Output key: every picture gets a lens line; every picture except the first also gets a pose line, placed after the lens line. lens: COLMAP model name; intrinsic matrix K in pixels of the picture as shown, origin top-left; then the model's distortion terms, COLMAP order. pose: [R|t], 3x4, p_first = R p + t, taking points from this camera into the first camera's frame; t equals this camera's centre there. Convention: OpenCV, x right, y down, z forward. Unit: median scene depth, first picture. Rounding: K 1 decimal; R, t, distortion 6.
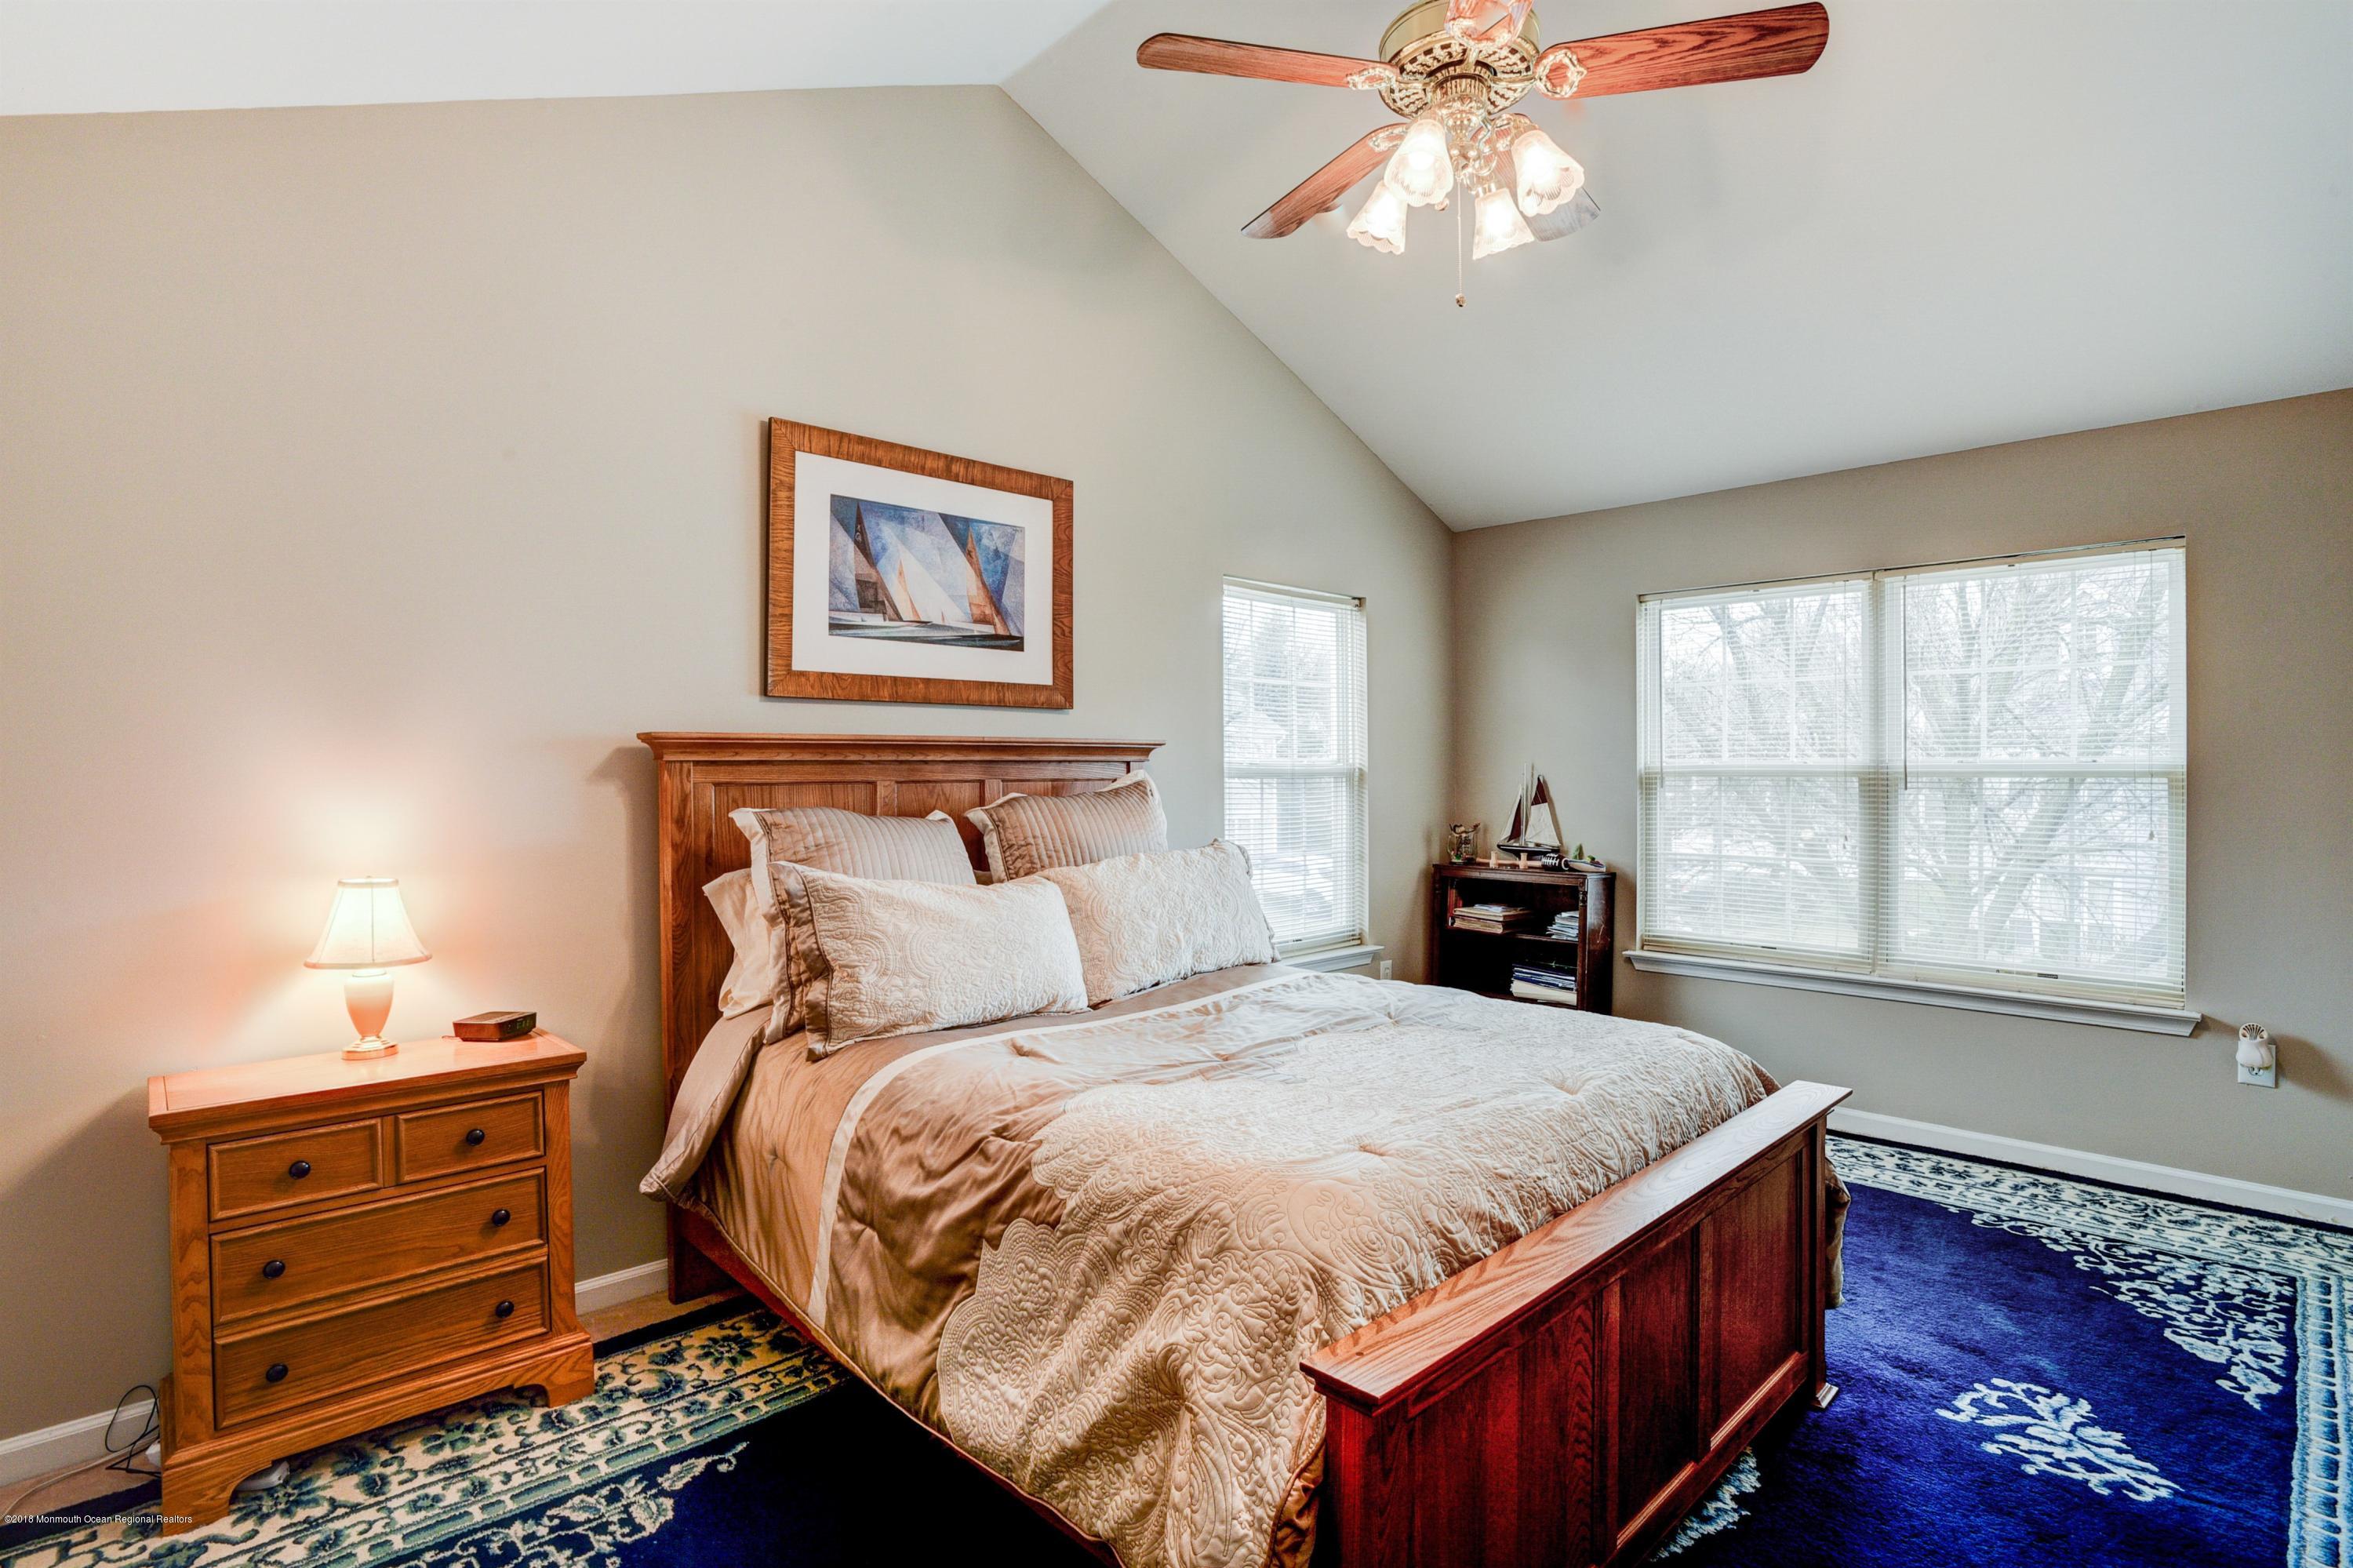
lens RADIAL K [[1138.9, 0, 1174.2], [0, 1138.9, 777.5], [0, 0, 1]] dist [-0.045218, 0.031020]
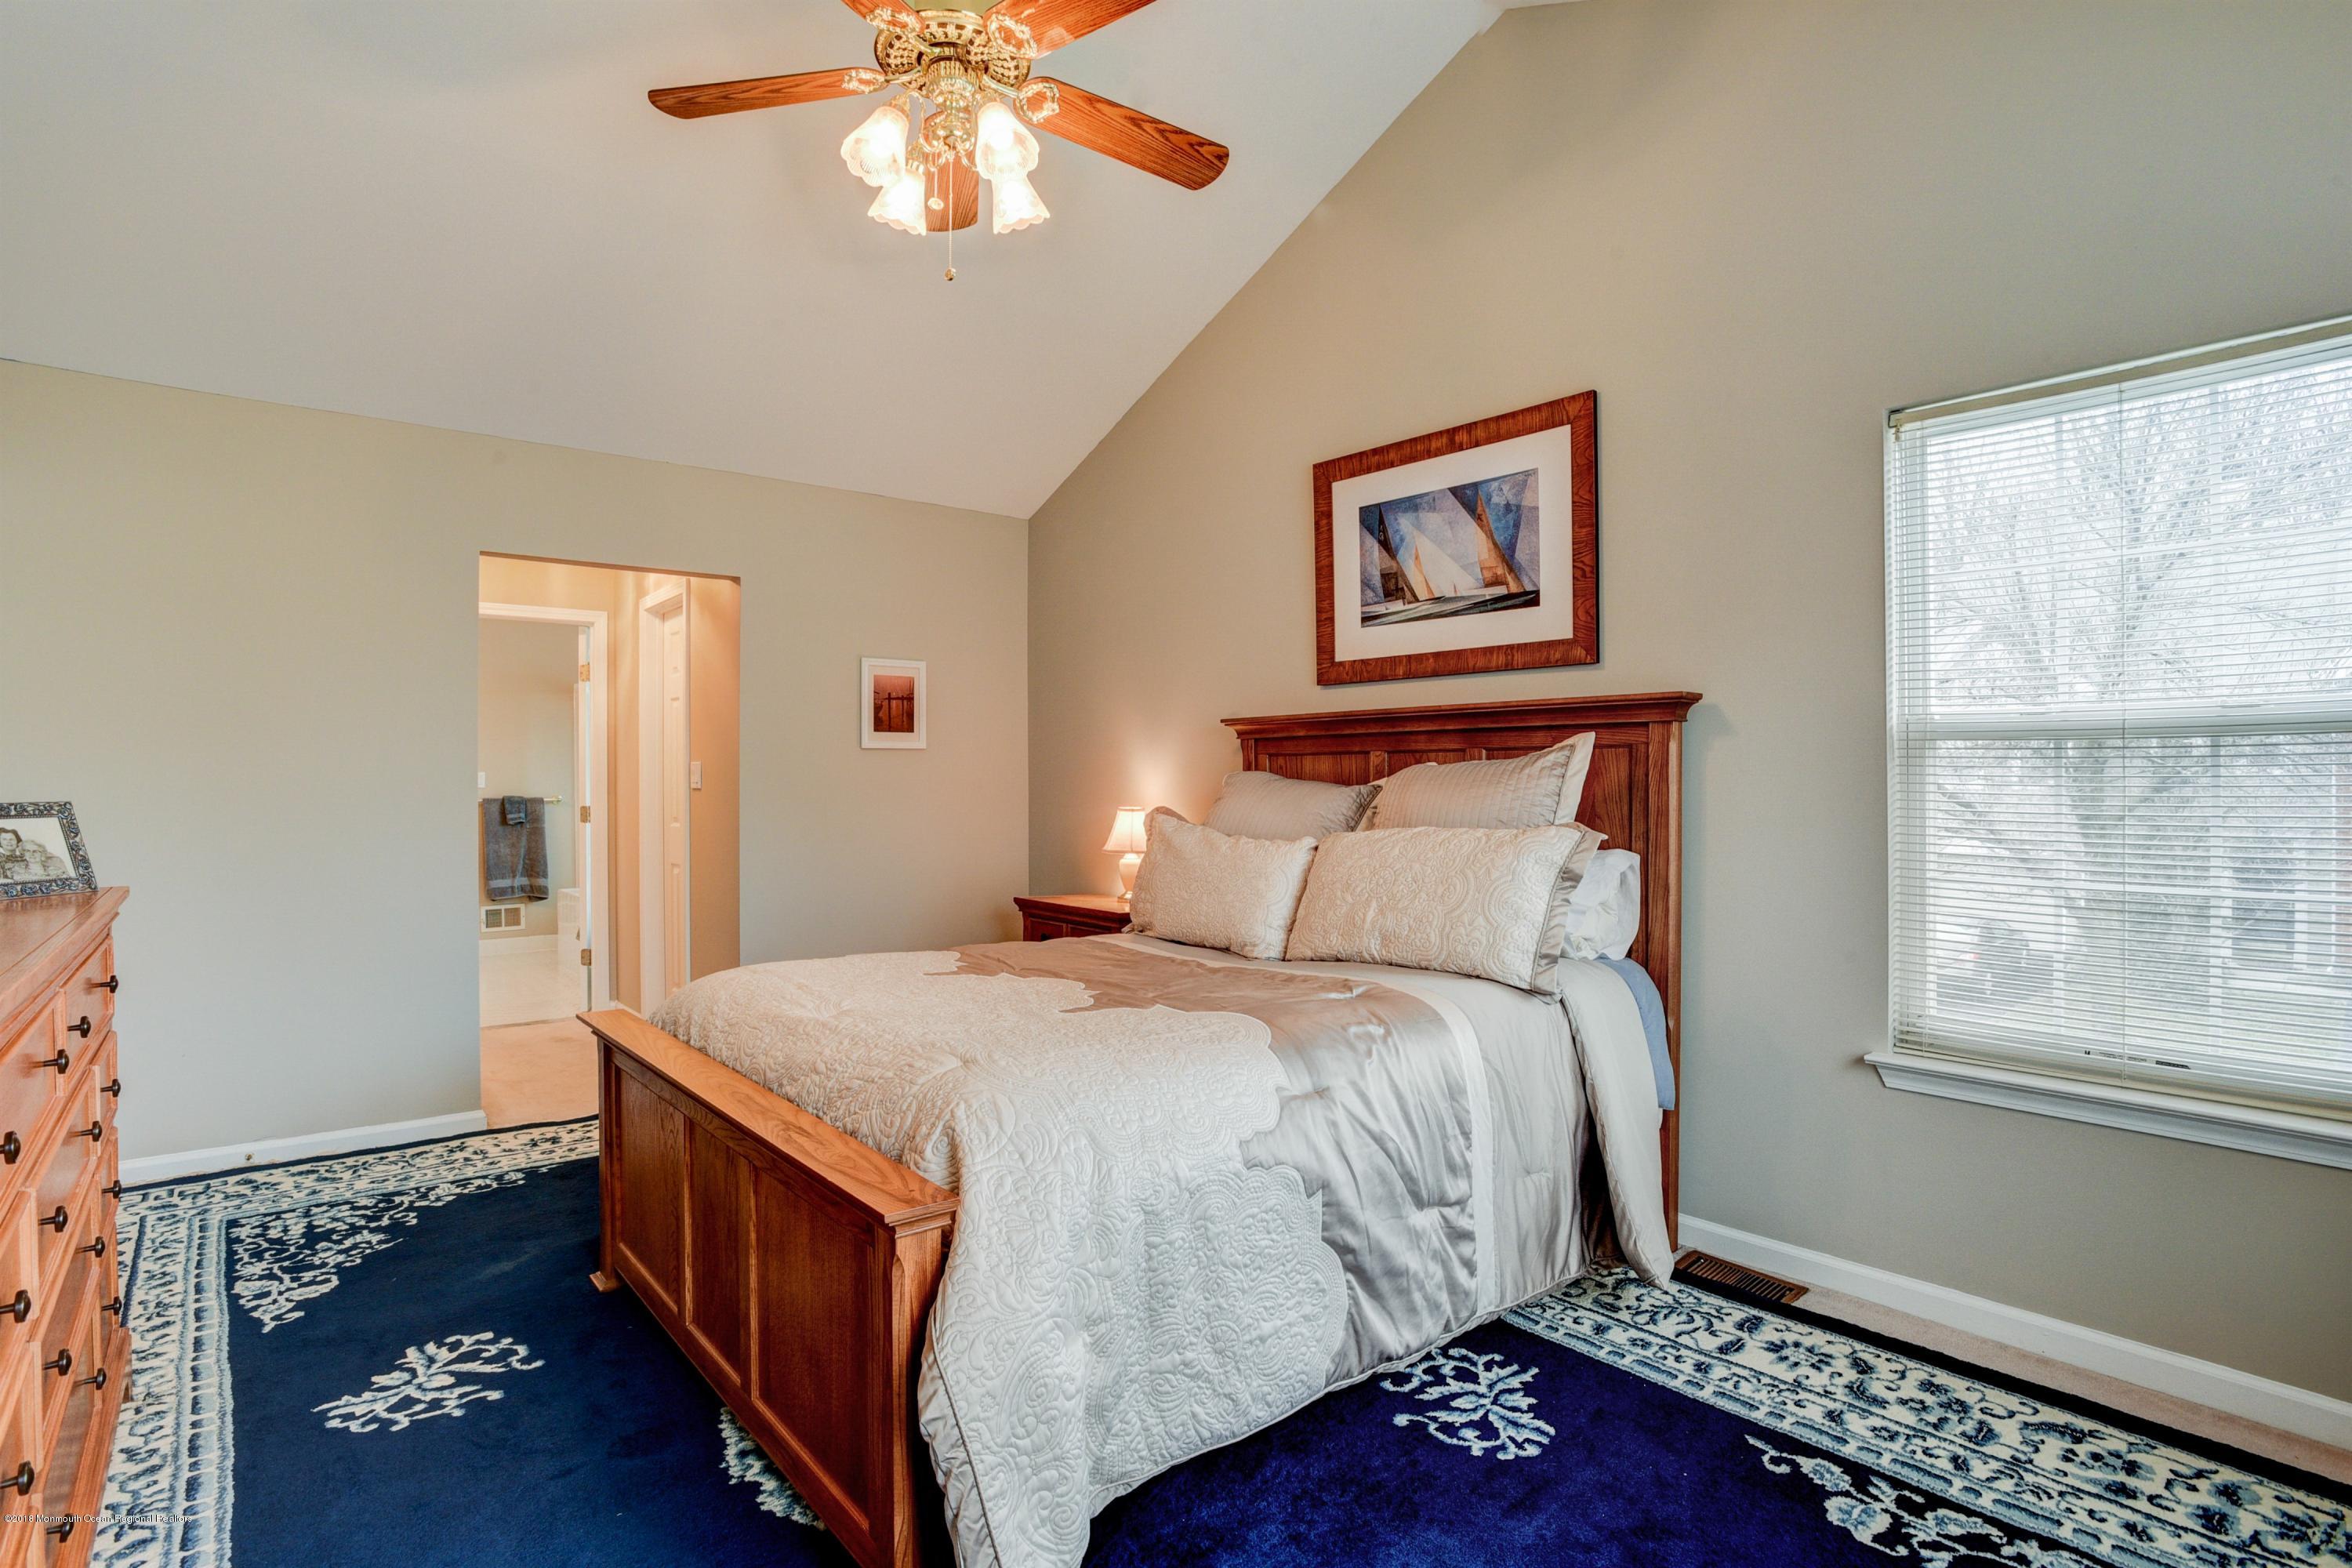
lens RADIAL K [[1138.4, 0, 1173.7], [0, 1138.4, 777.5], [0, 0, 1]] dist [-0.045218, 0.031020]
pose [[-0.043155, 0.006888, -0.999045, 0.821128], [-0.008585, 0.999937, 0.007265, 0.021652], [0.999032, 0.008890, -0.043093, 0.798398]]
